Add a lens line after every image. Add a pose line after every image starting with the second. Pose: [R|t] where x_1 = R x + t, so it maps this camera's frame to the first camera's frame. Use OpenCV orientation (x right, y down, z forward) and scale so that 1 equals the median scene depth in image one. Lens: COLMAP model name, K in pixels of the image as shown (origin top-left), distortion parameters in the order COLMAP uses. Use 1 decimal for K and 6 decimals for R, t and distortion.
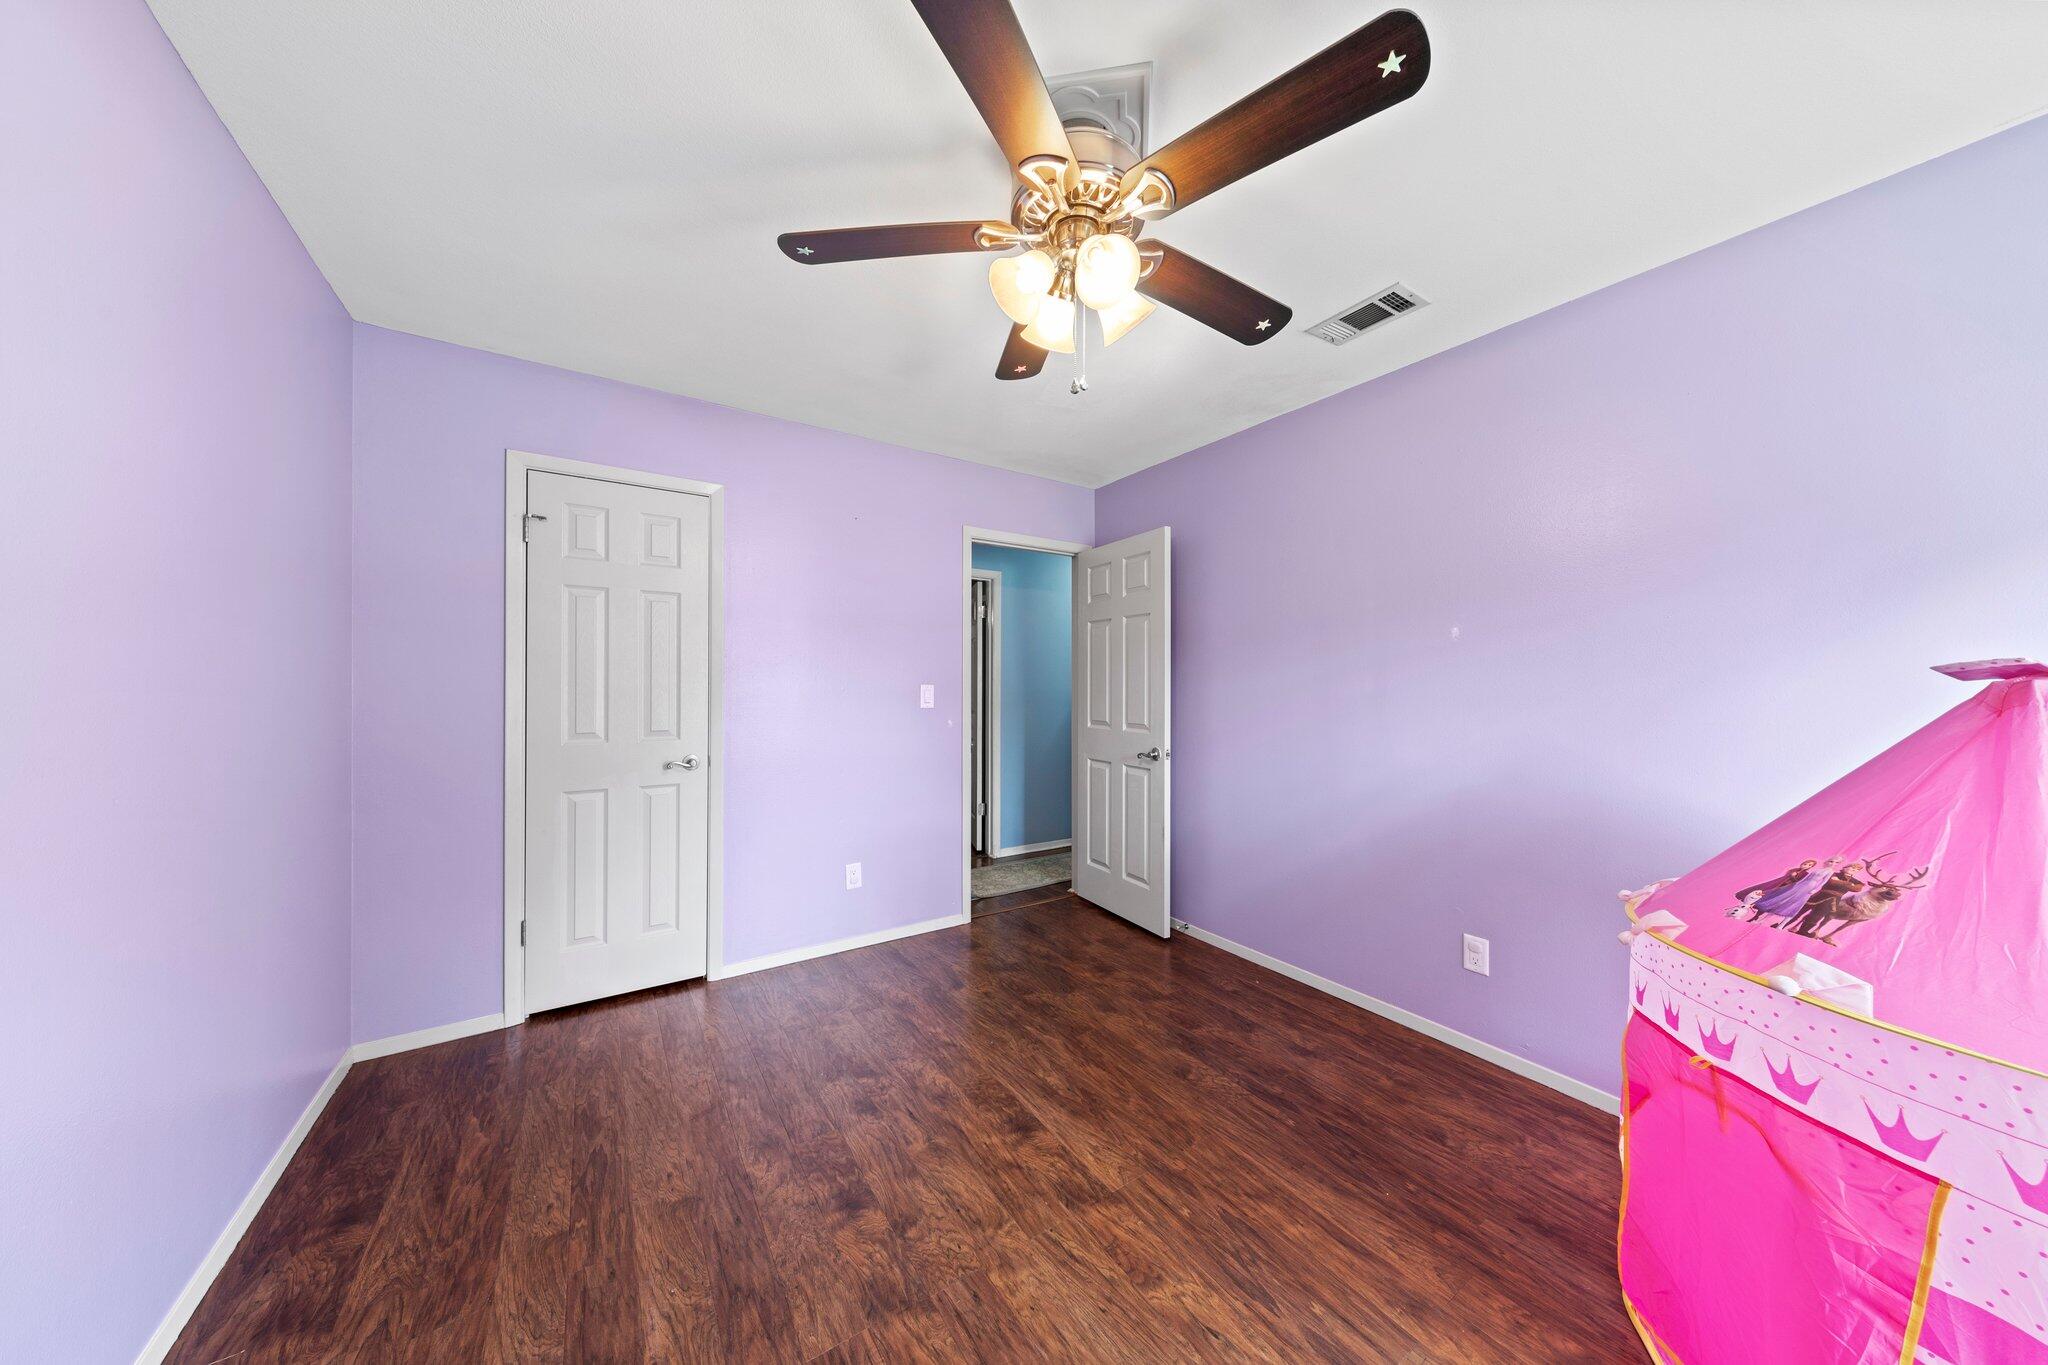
lens RADIAL K [[641.8, 0, 1024.0], [0, 641.8, 682.5], [0, 0, 1]] dist [0.002775, -0.000084]
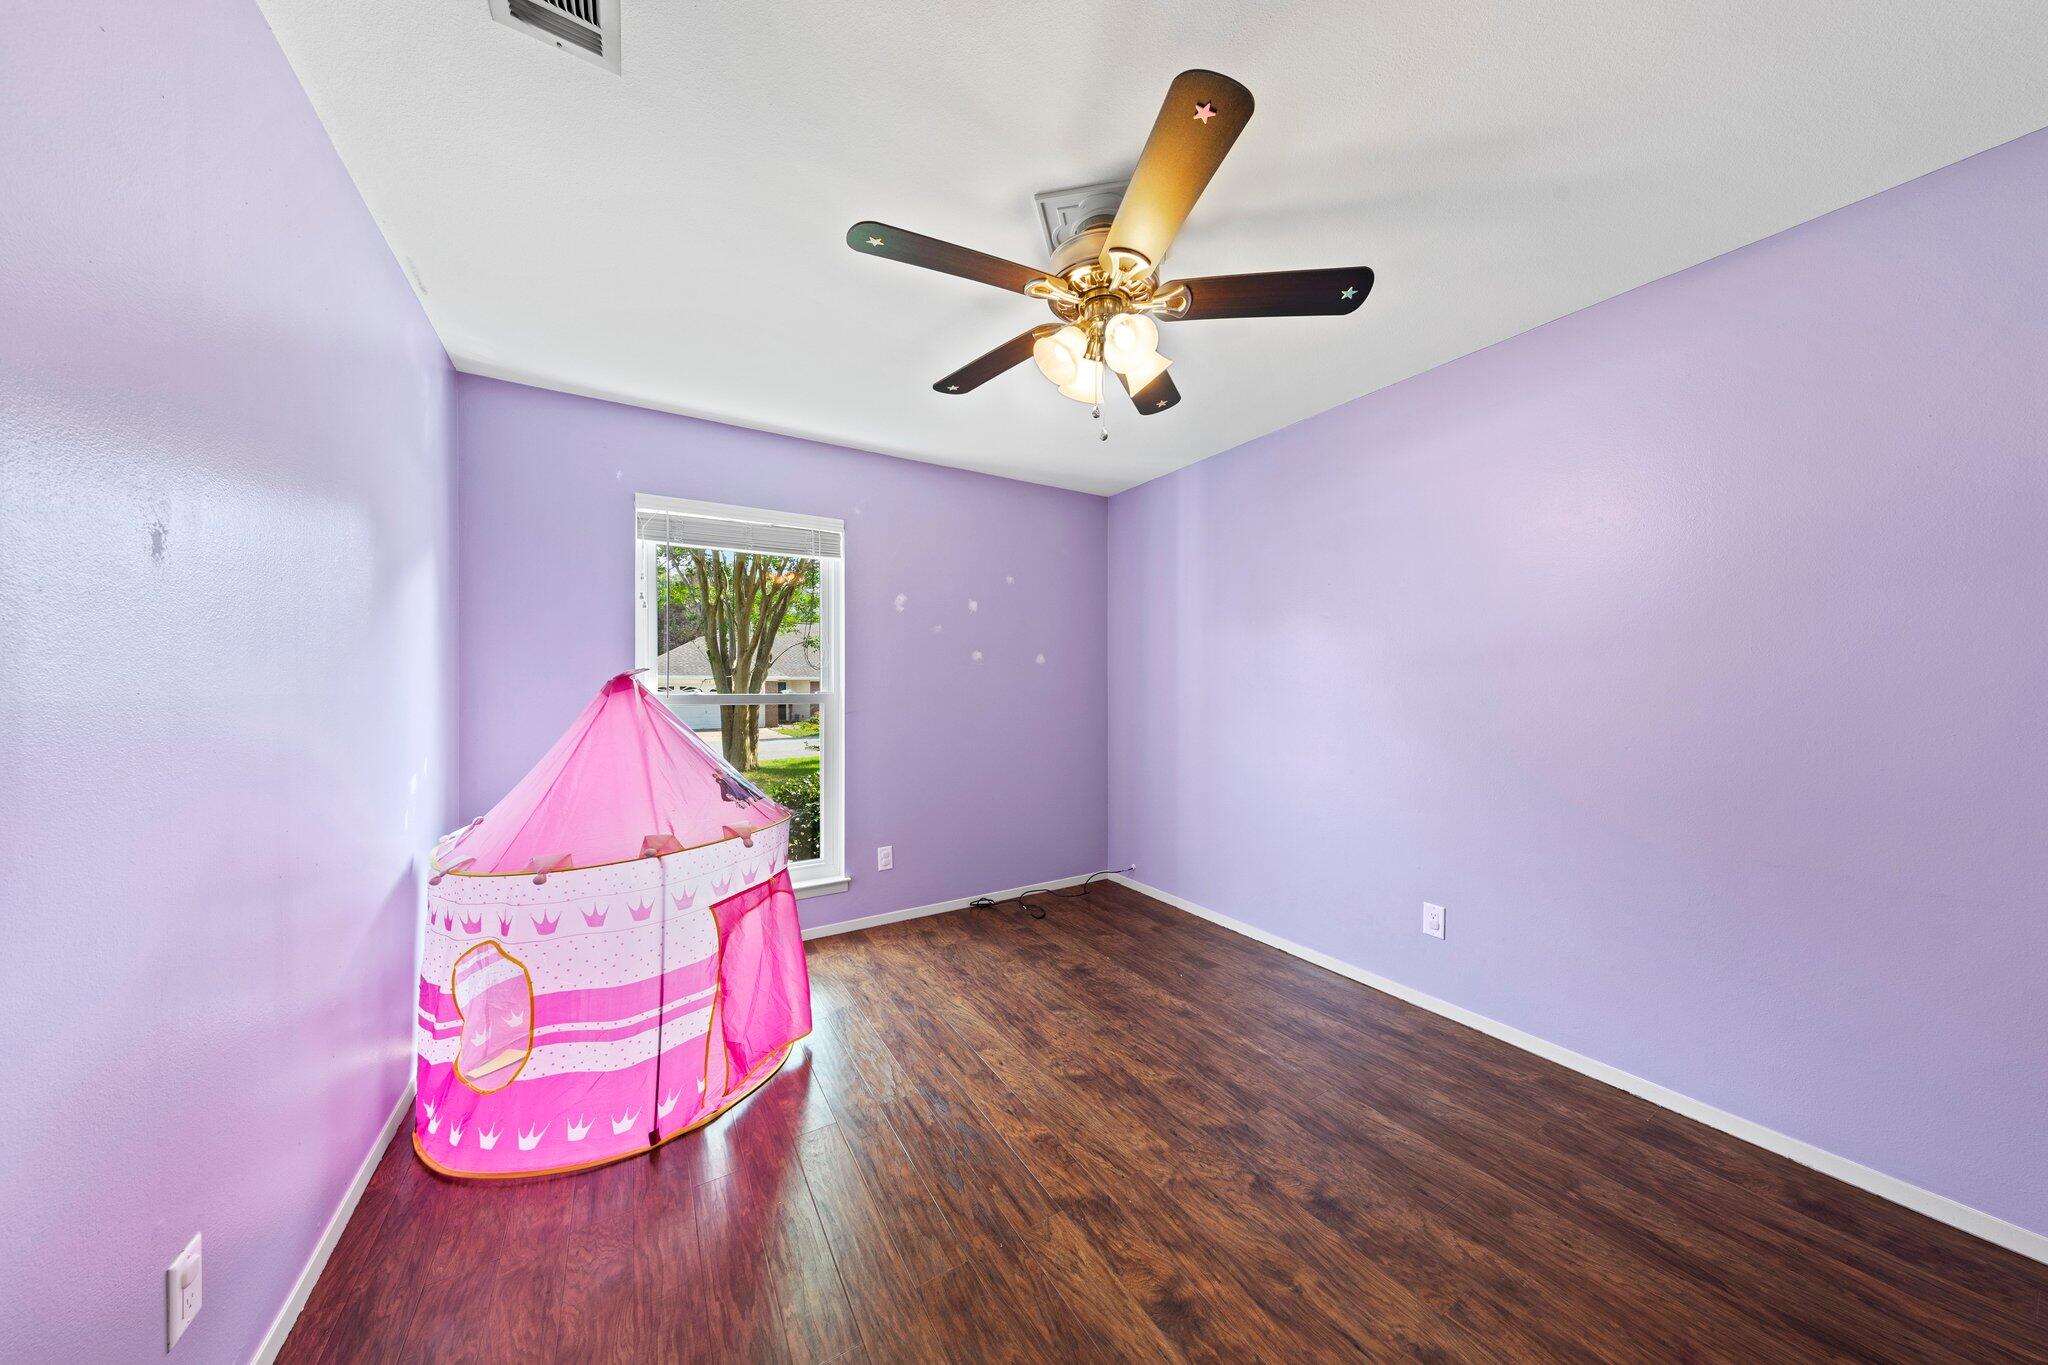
lens RADIAL K [[641.8, 0, 1024.0], [0, 641.8, 682.5], [0, 0, 1]] dist [0.002775, -0.000084]
pose [[-0.999200, -0.001254, 0.039972, 0.162322], [-0.001485, 0.999982, -0.005750, 0.009854], [-0.039964, -0.005804, -0.999184, 2.031282]]
